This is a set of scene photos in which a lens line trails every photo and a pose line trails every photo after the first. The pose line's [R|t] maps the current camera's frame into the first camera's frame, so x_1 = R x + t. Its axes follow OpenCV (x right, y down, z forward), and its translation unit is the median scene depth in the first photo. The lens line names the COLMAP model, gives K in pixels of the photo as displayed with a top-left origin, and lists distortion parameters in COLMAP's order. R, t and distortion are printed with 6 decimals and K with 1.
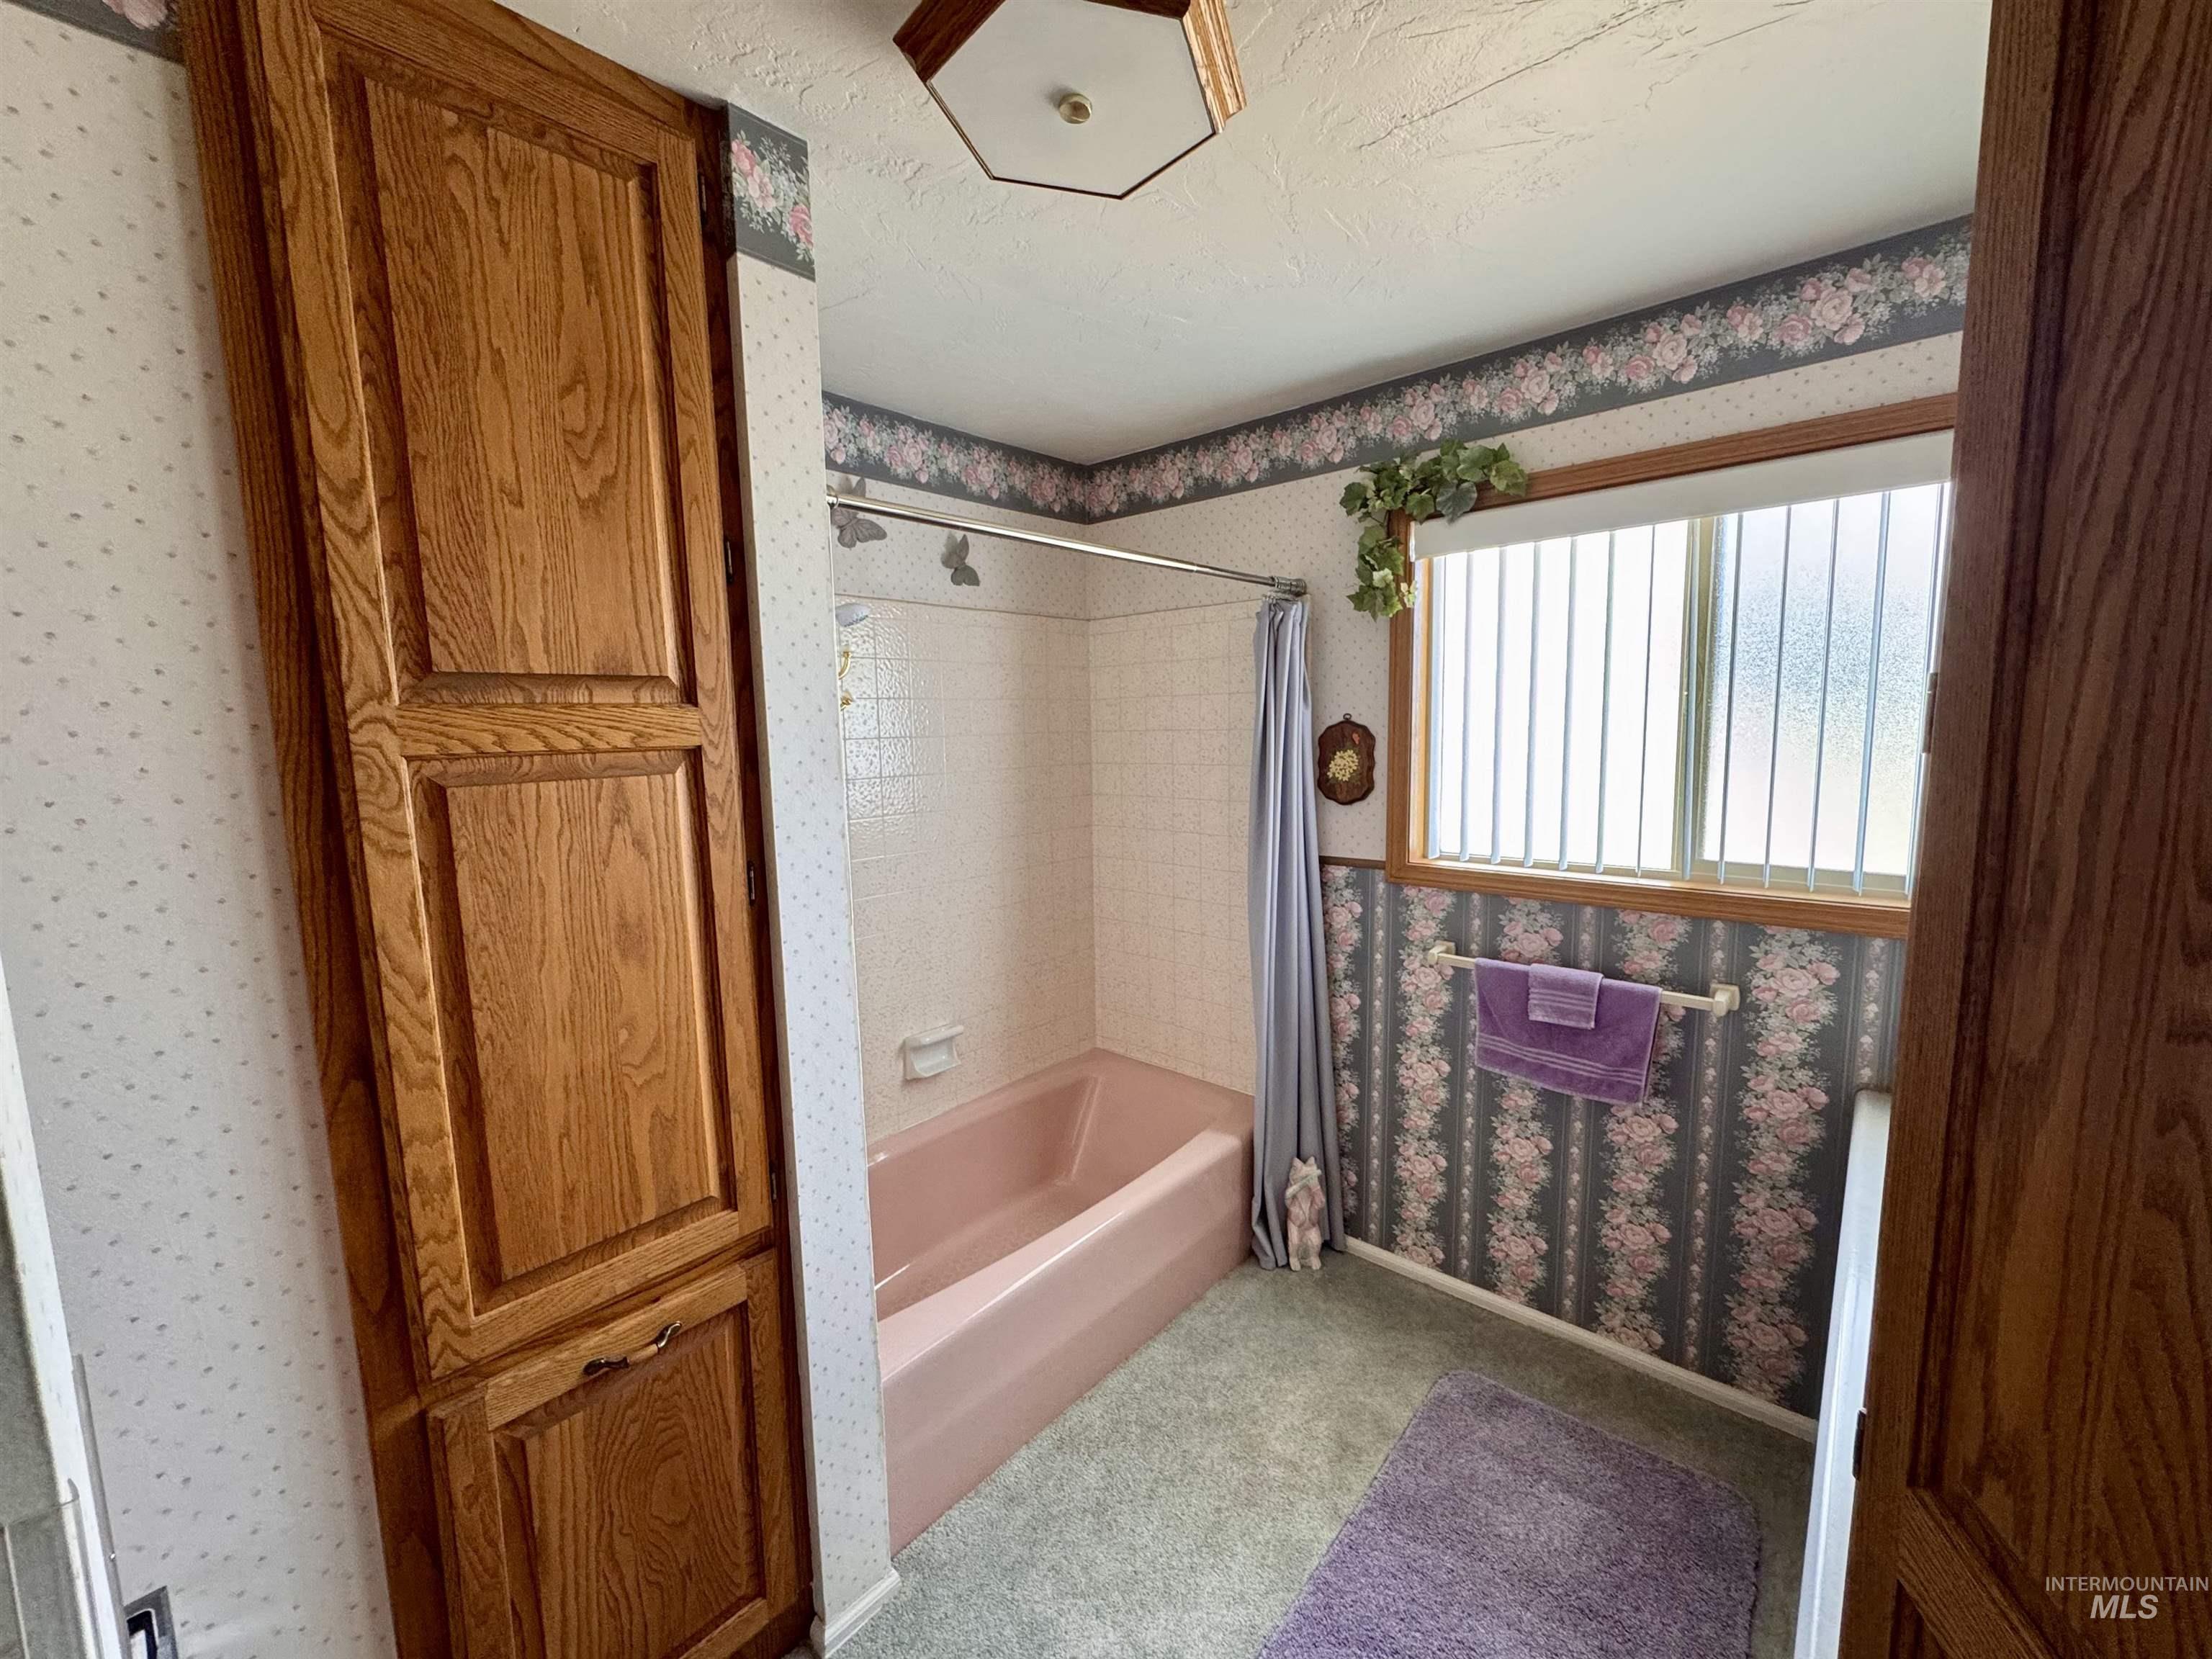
lens RADIAL K [[878.8, 0, 1104.0], [0, 878.8, 828.5], [0, 0, 1]] dist [-0.016421, 0.005458]
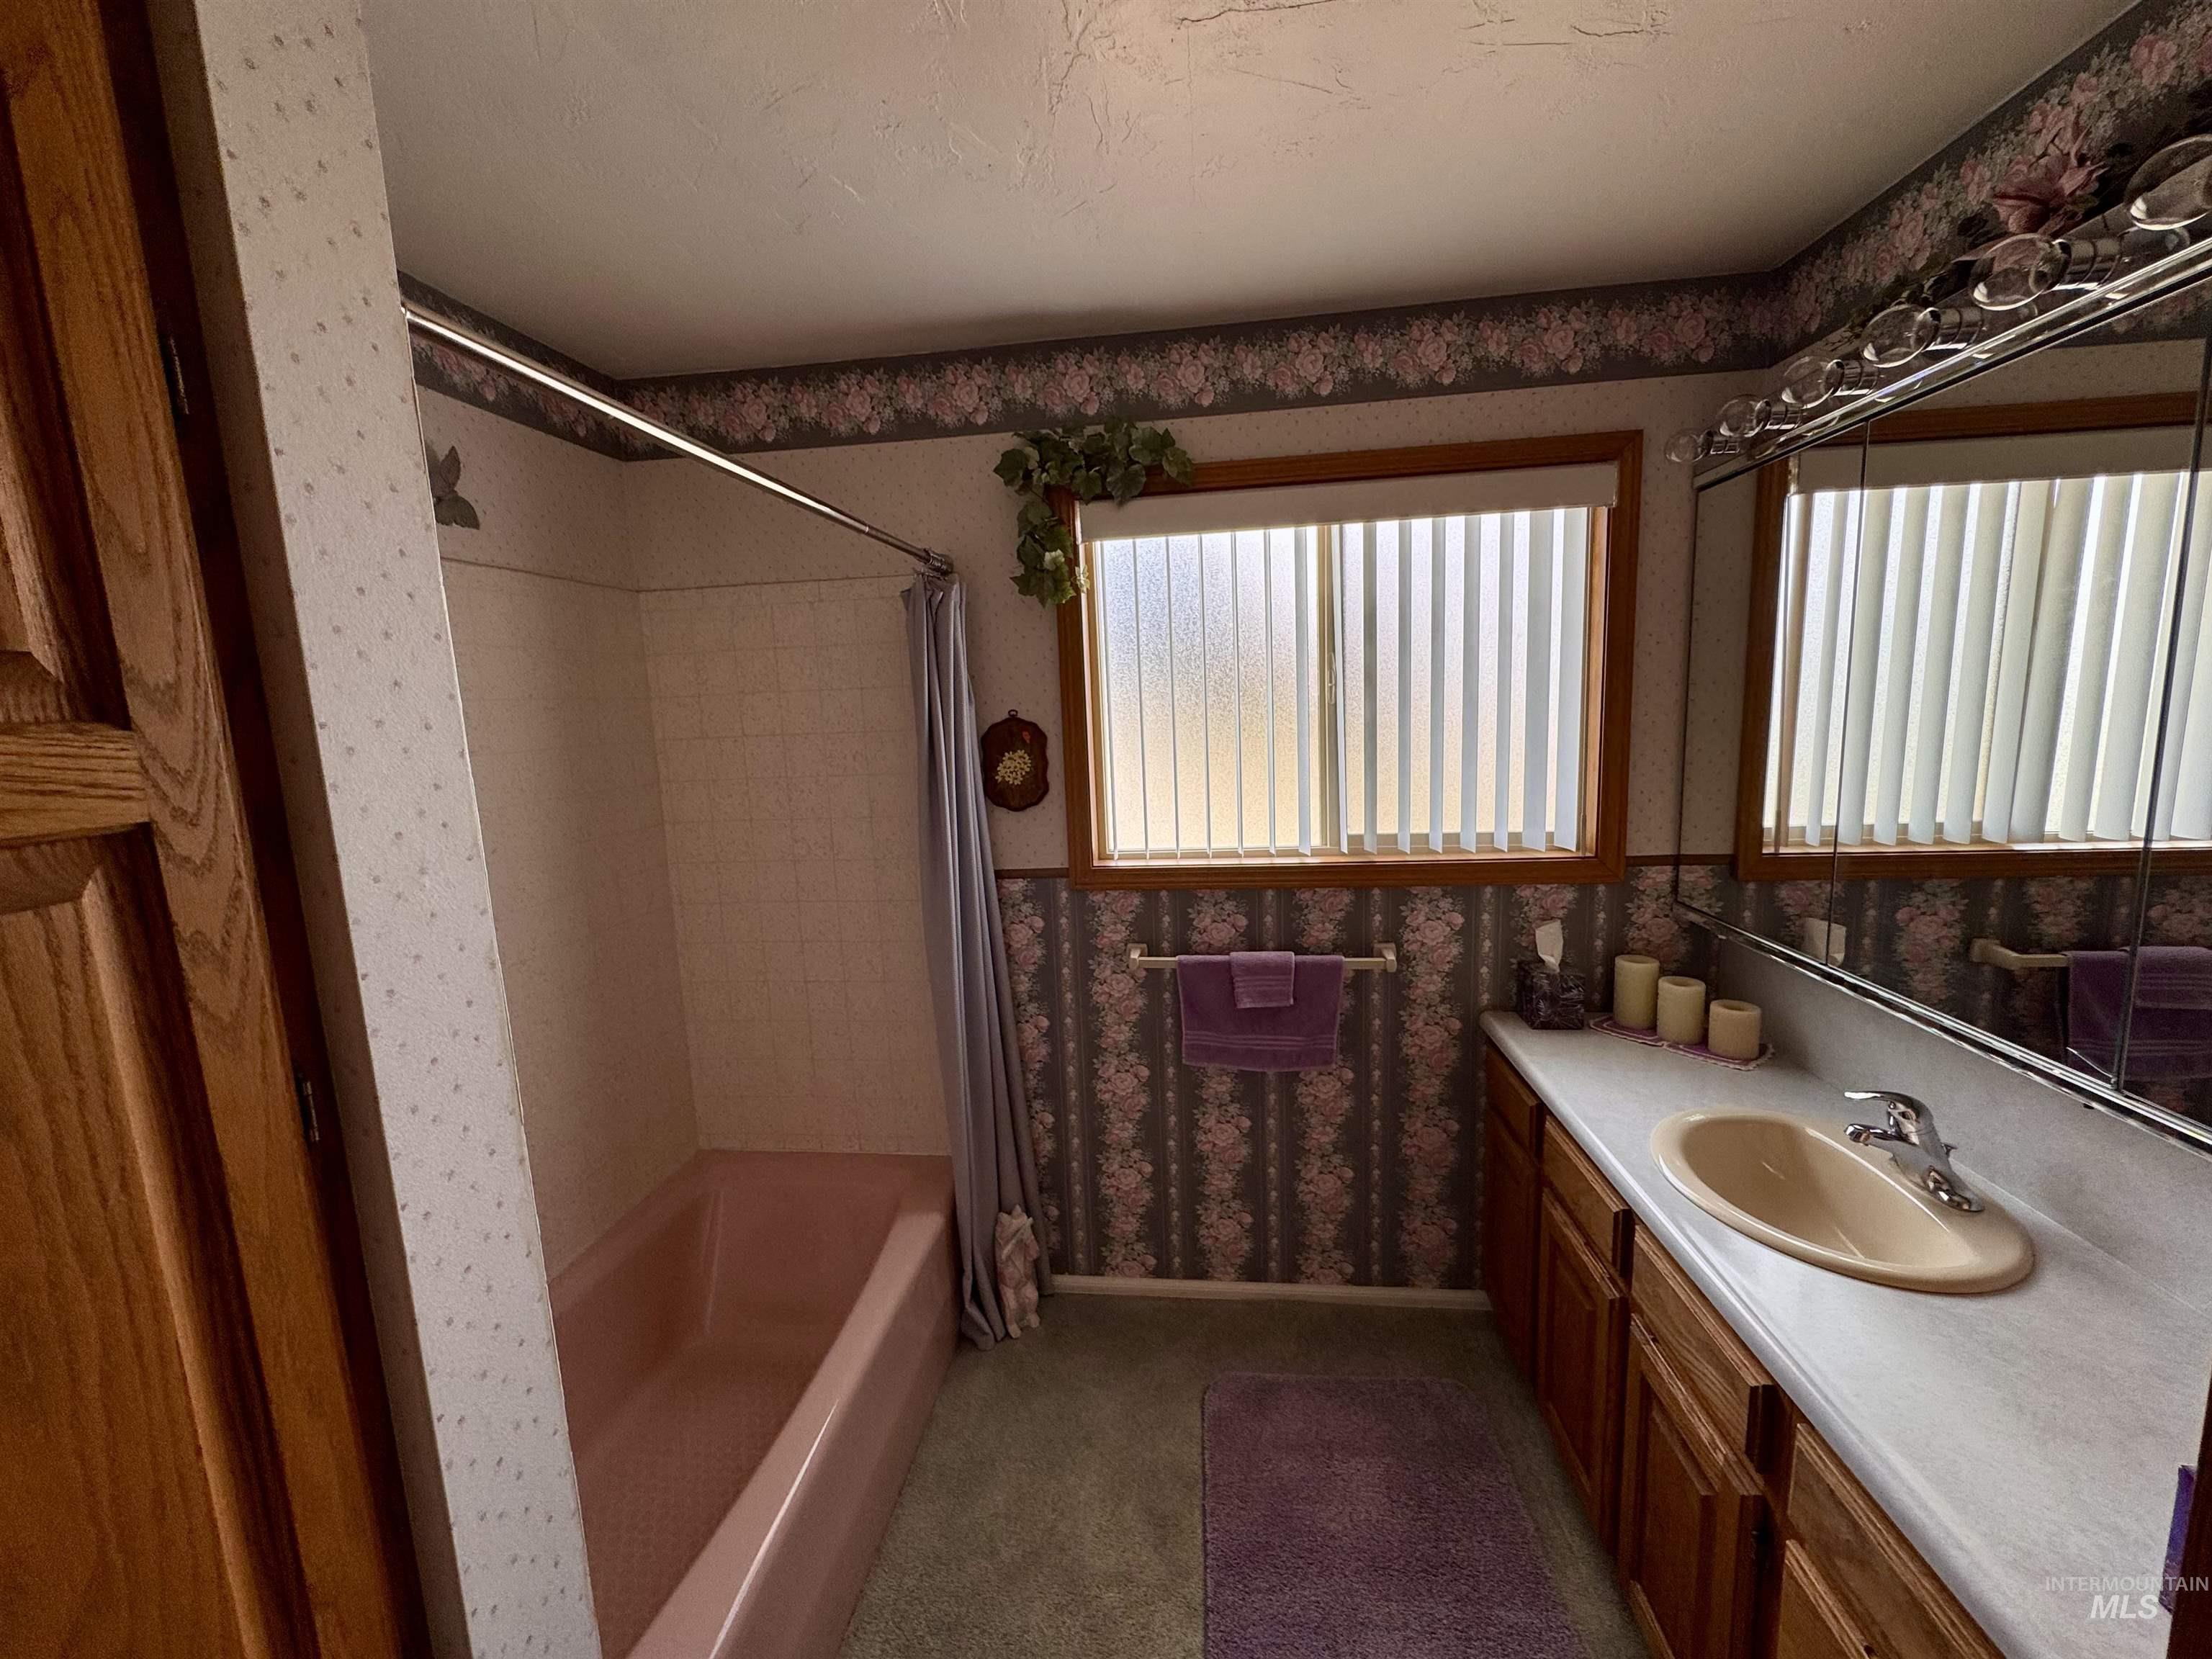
lens RADIAL K [[880.9, 0, 1104.1], [0, 880.9, 828.3], [0, 0, 1]] dist [-0.003100, 0.000337]
pose [[0.817646, -0.096287, 0.567612, -0.184375], [0.092422, 0.995081, 0.035667, -0.036874], [-0.568254, 0.023297, 0.822523, 0.225990]]
